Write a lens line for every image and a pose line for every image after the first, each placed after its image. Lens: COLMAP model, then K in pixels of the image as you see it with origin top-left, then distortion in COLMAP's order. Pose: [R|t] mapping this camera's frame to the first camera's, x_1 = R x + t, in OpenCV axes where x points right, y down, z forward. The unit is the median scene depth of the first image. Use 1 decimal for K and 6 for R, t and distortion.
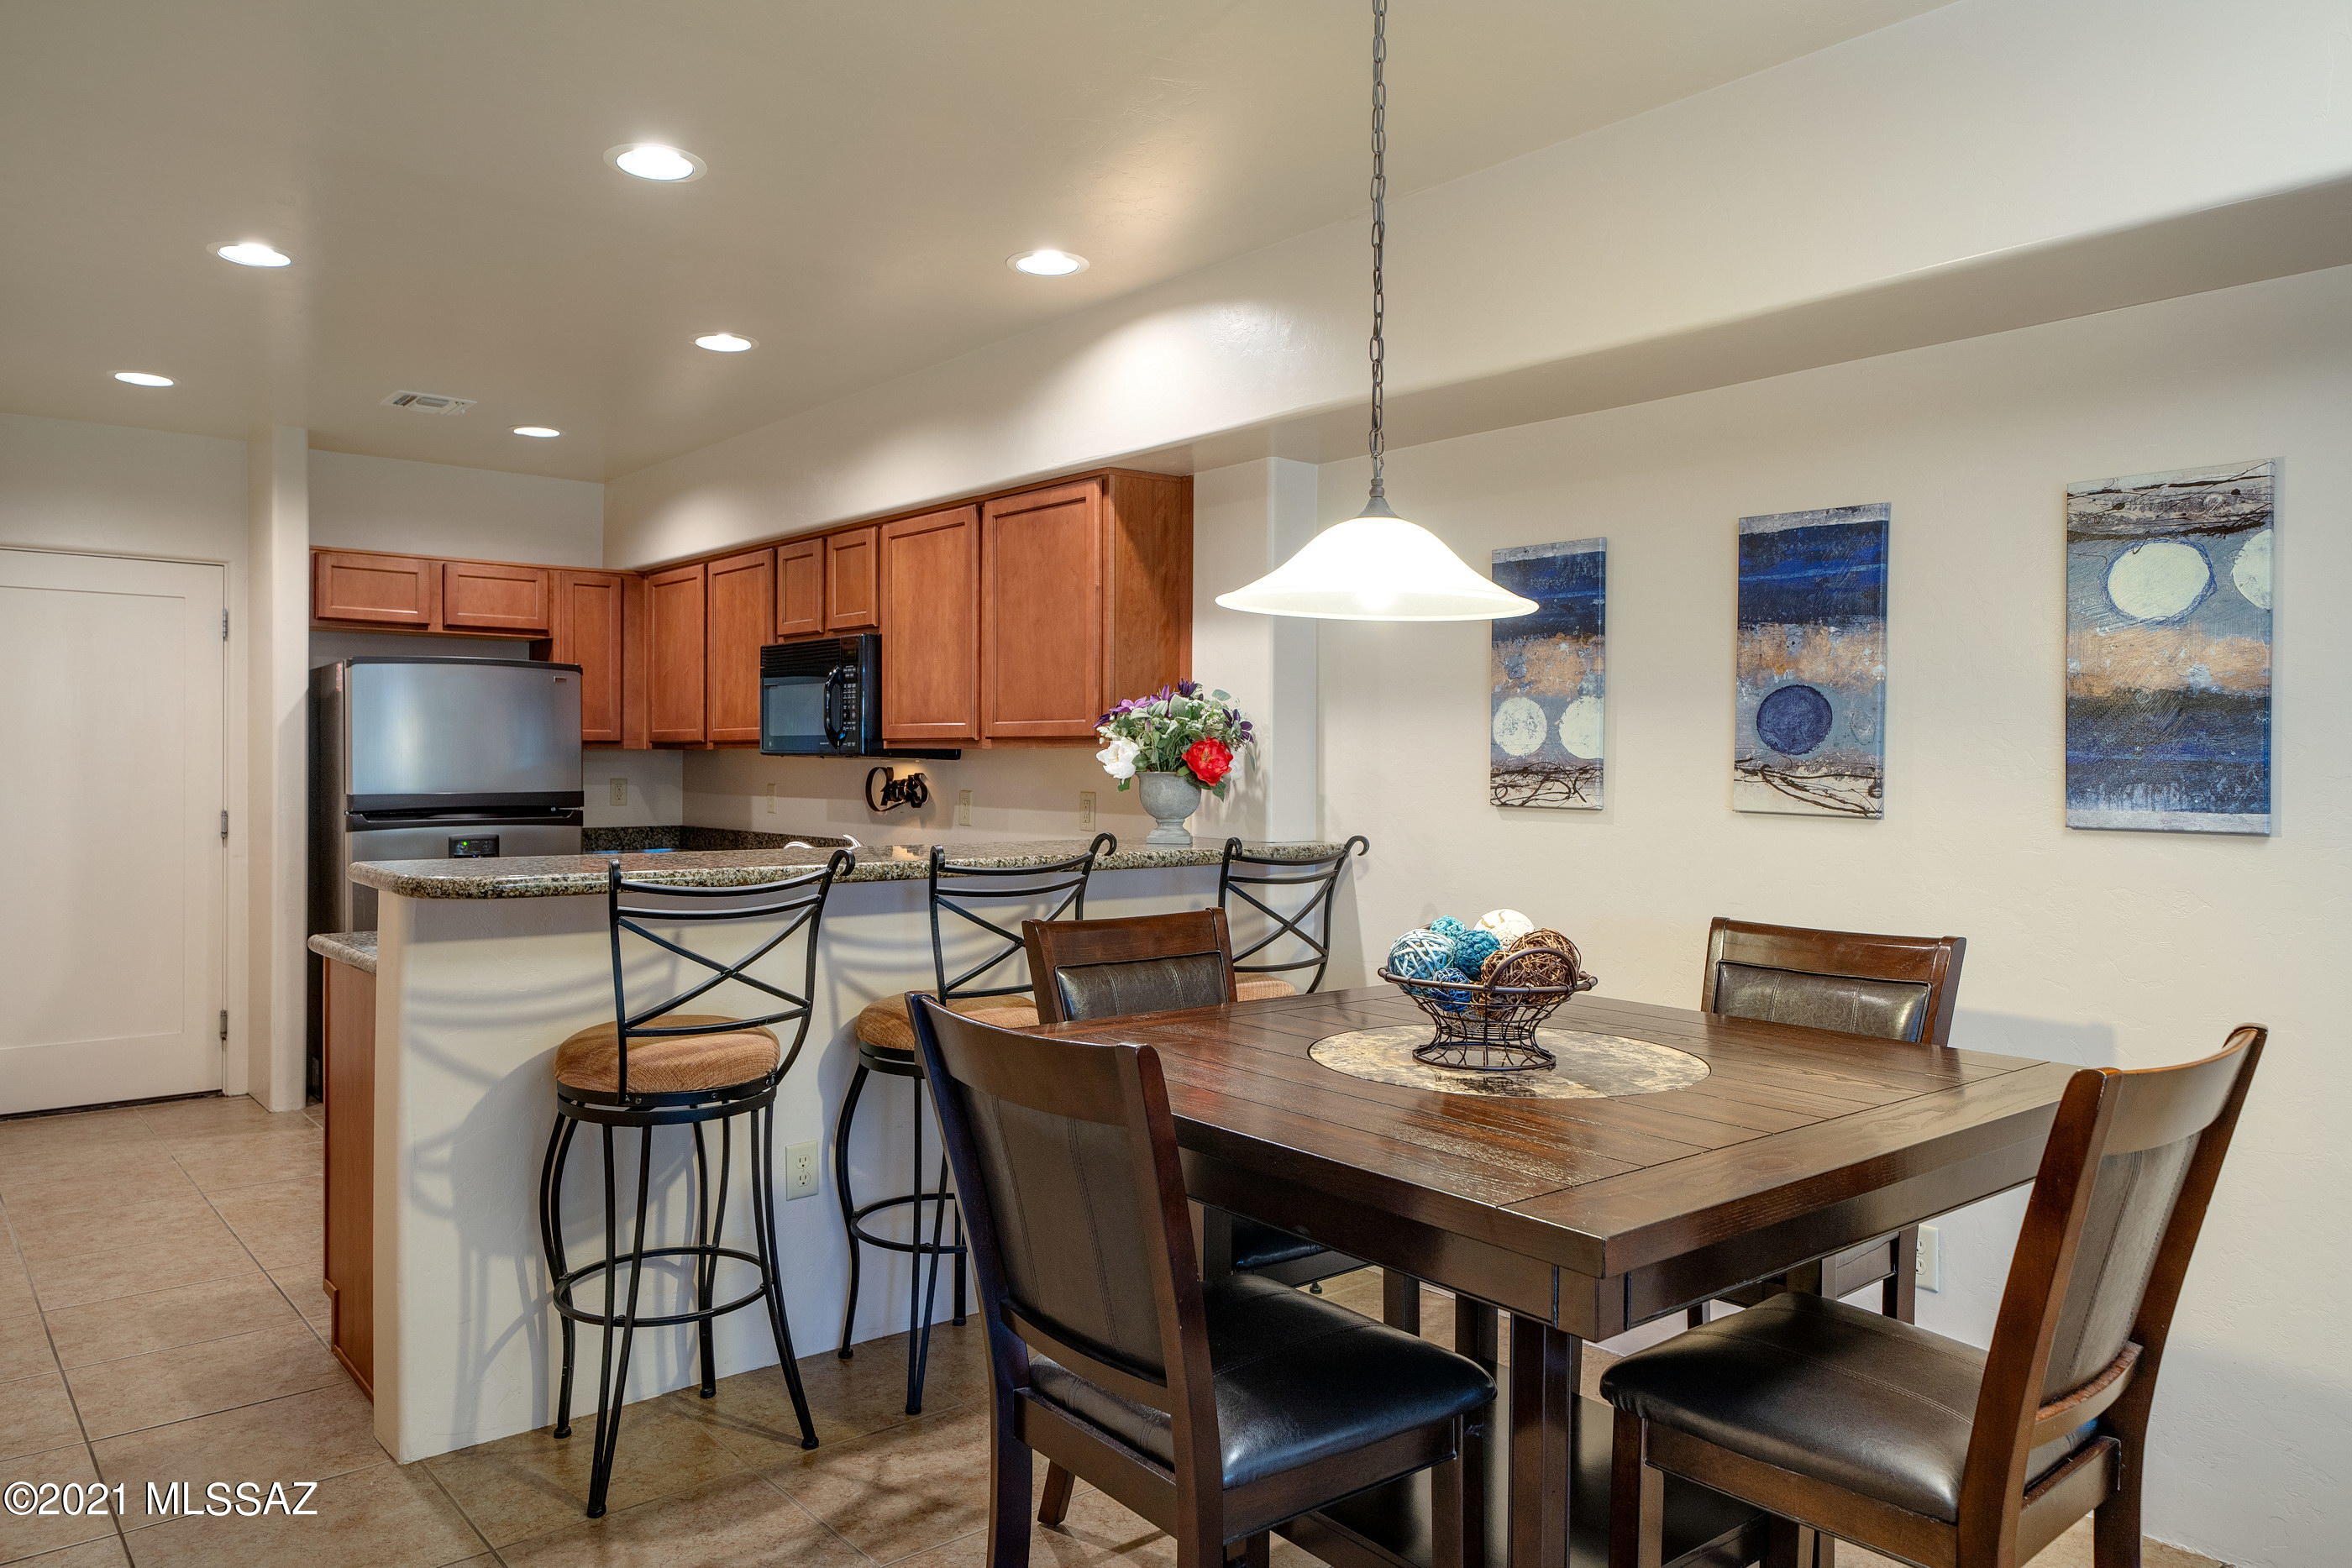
lens RADIAL K [[1619.9, 0, 1171.1], [0, 1619.9, 782.3], [0, 0, 1]] dist [0.000561, 0.000143]
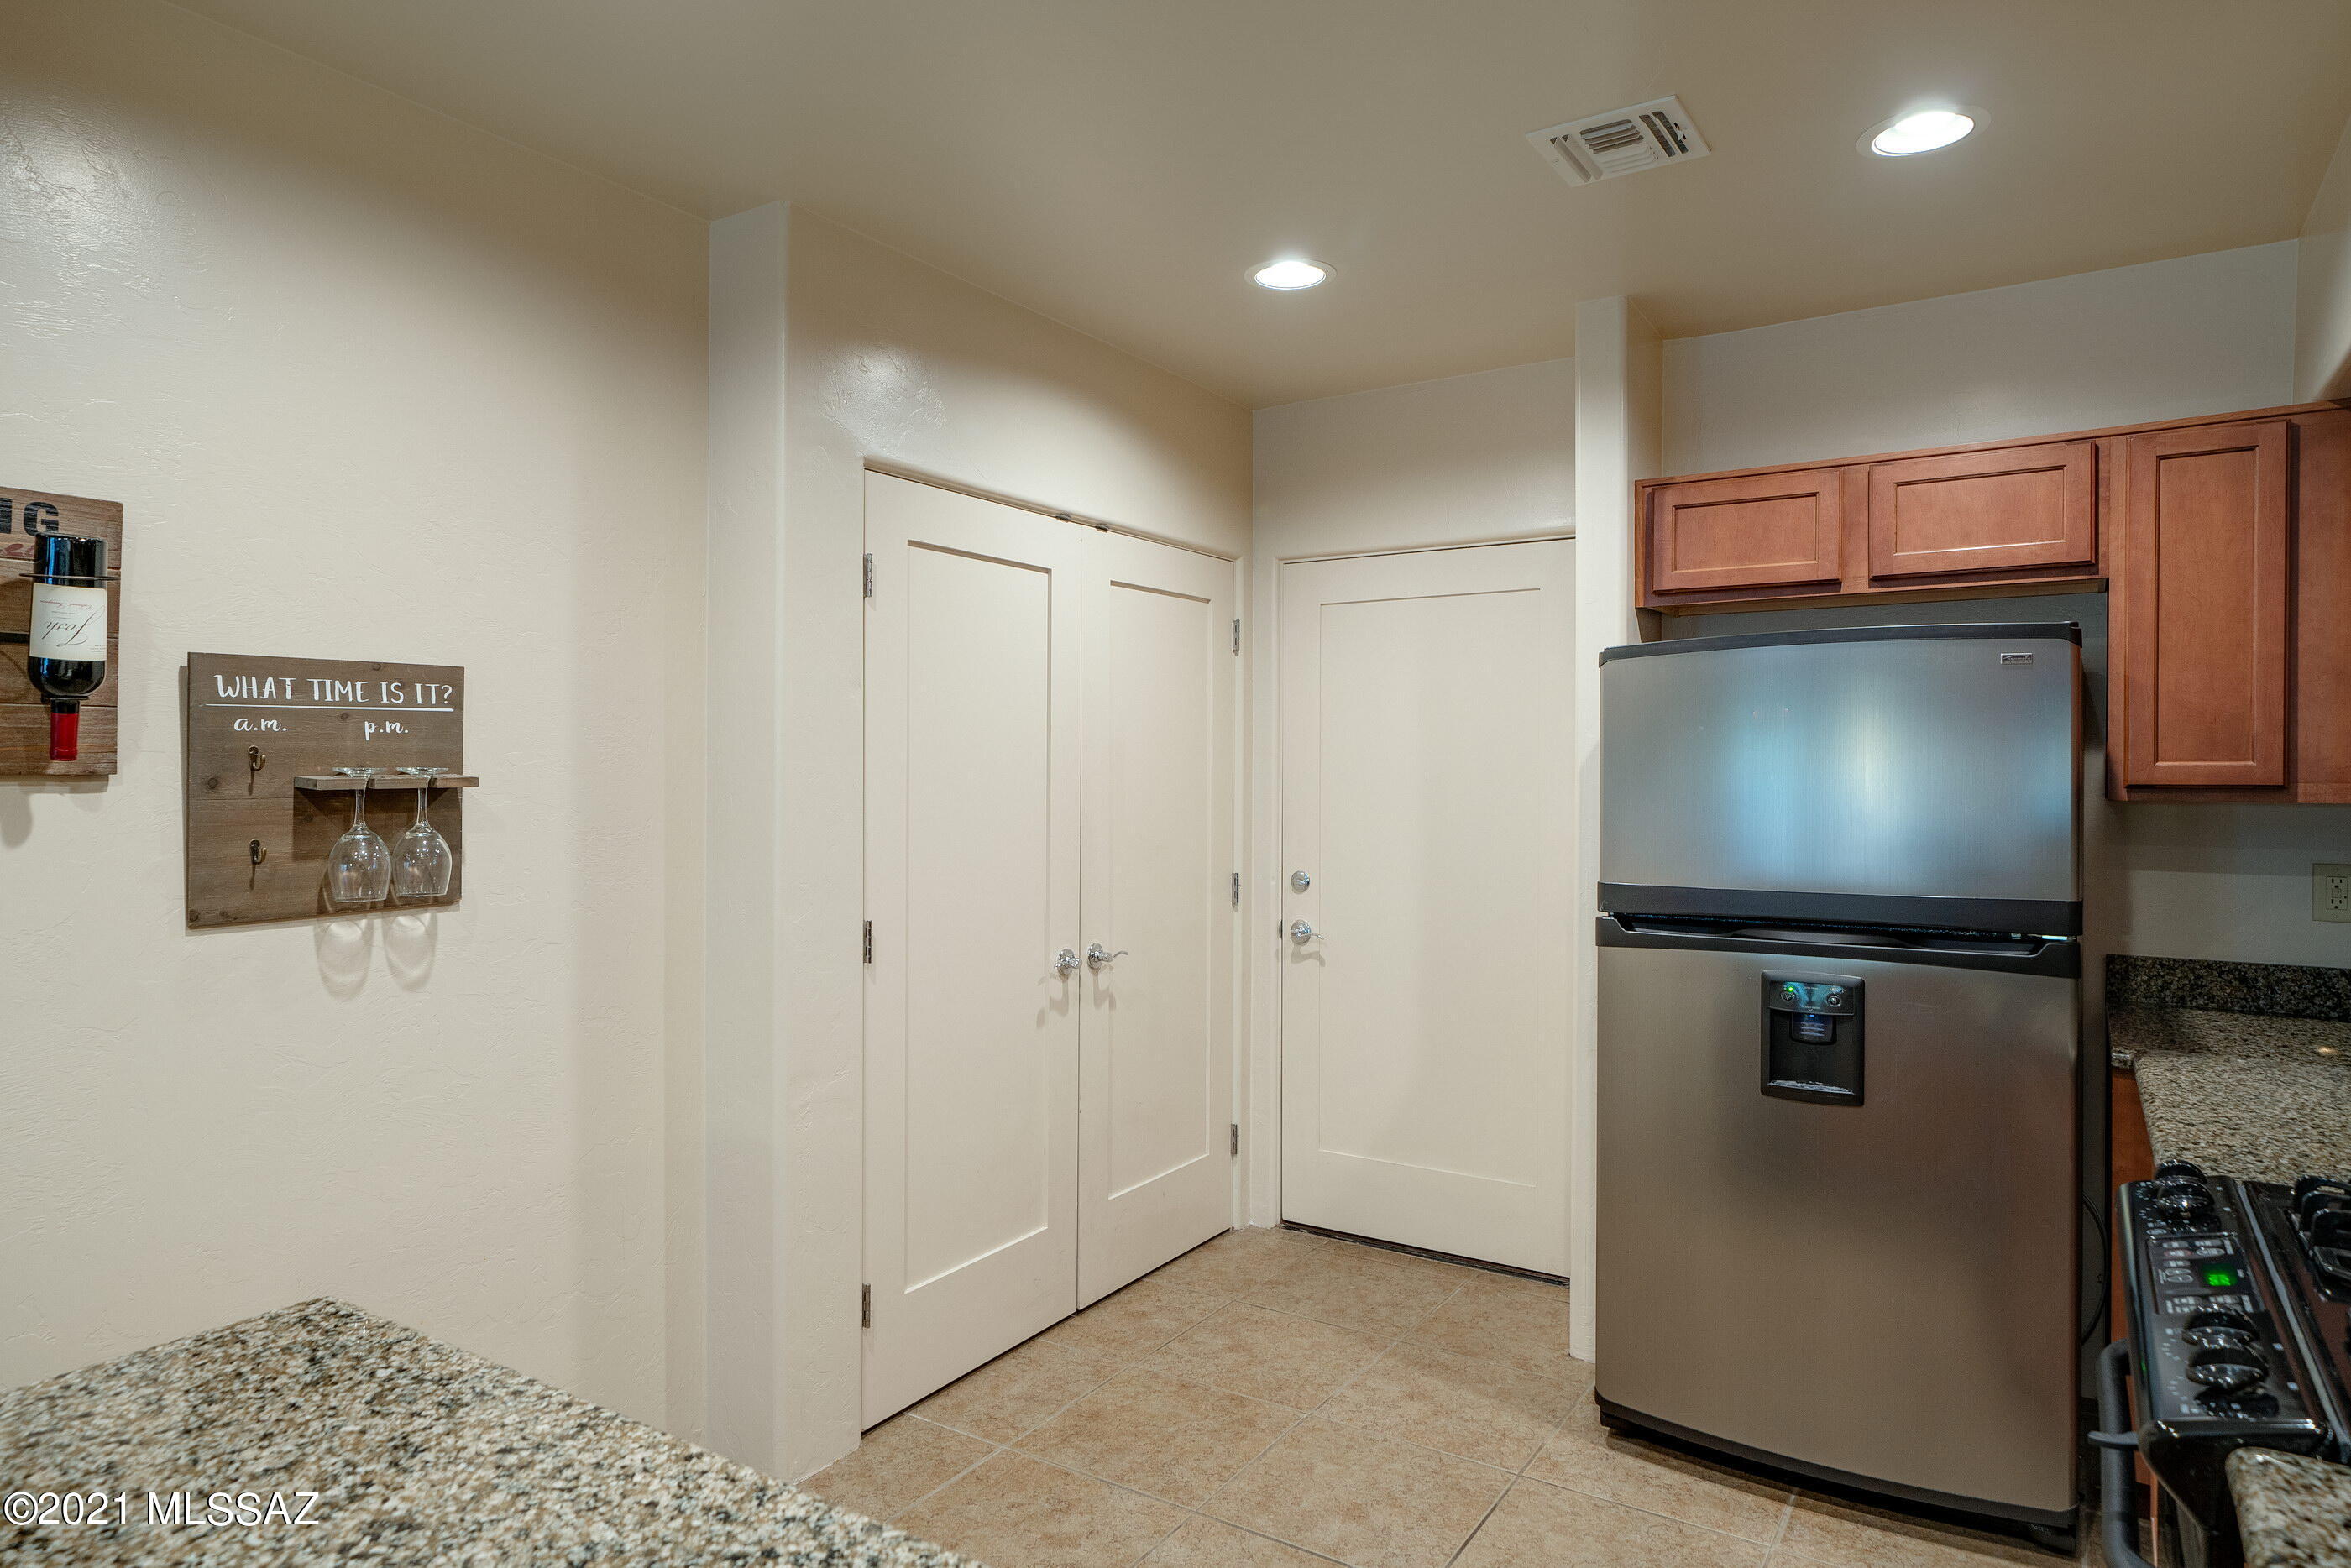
lens RADIAL K [[1370.8, 0, 1169.0], [0, 1370.8, 777.1], [0, 0, 1]] dist [0.007363, 0.000993]
pose [[0.284726, 0.001275, -0.958608, -0.062425], [-0.010667, 0.999941, -0.001838, -0.024511], [0.958550, 0.010749, 0.284723, 0.613424]]
